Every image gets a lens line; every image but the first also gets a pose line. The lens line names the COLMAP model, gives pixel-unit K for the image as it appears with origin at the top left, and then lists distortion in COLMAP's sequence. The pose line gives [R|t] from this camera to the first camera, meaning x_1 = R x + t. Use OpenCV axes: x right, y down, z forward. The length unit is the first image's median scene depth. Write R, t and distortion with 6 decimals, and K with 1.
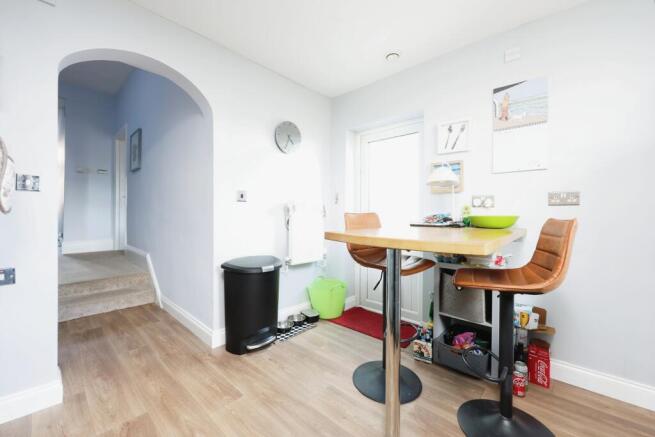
lens RADIAL K [[260.8, 0, 332.7], [0, 260.8, 215.7], [0, 0, 1]] dist [-0.000378, -0.000498]
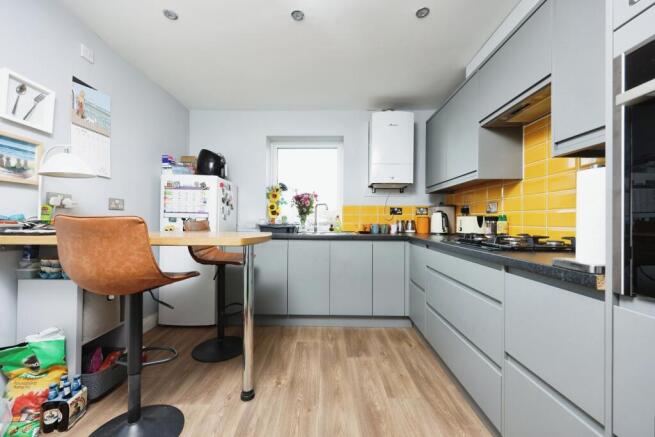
lens RADIAL K [[260.8, 0, 330.2], [0, 260.8, 219.4], [0, 0, 1]] dist [-0.000378, -0.000498]
pose [[-0.674044, -0.015850, 0.738521, -1.348079], [-0.016614, 0.999842, 0.006295, -0.015078], [-0.738504, -0.008027, -0.674201, 1.623241]]
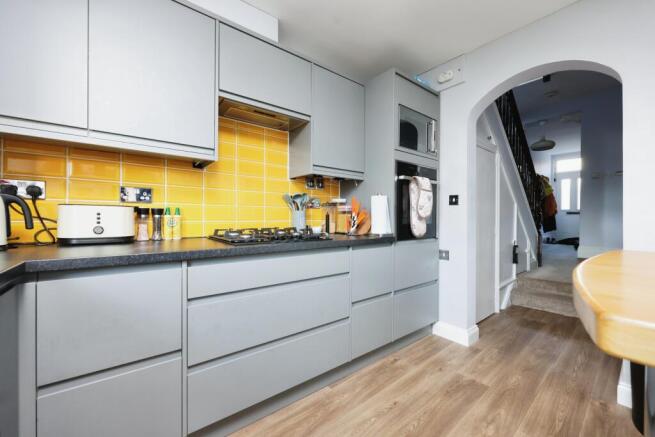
lens RADIAL K [[260.8, 0, 325.8], [0, 260.8, 218.7], [0, 0, 1]] dist [-0.000378, -0.000498]
pose [[-0.158146, -0.010138, -0.987364, 0.451931], [-0.009806, 0.999914, -0.008696, 0.011894], [0.987367, 0.008307, -0.158231, 0.356875]]
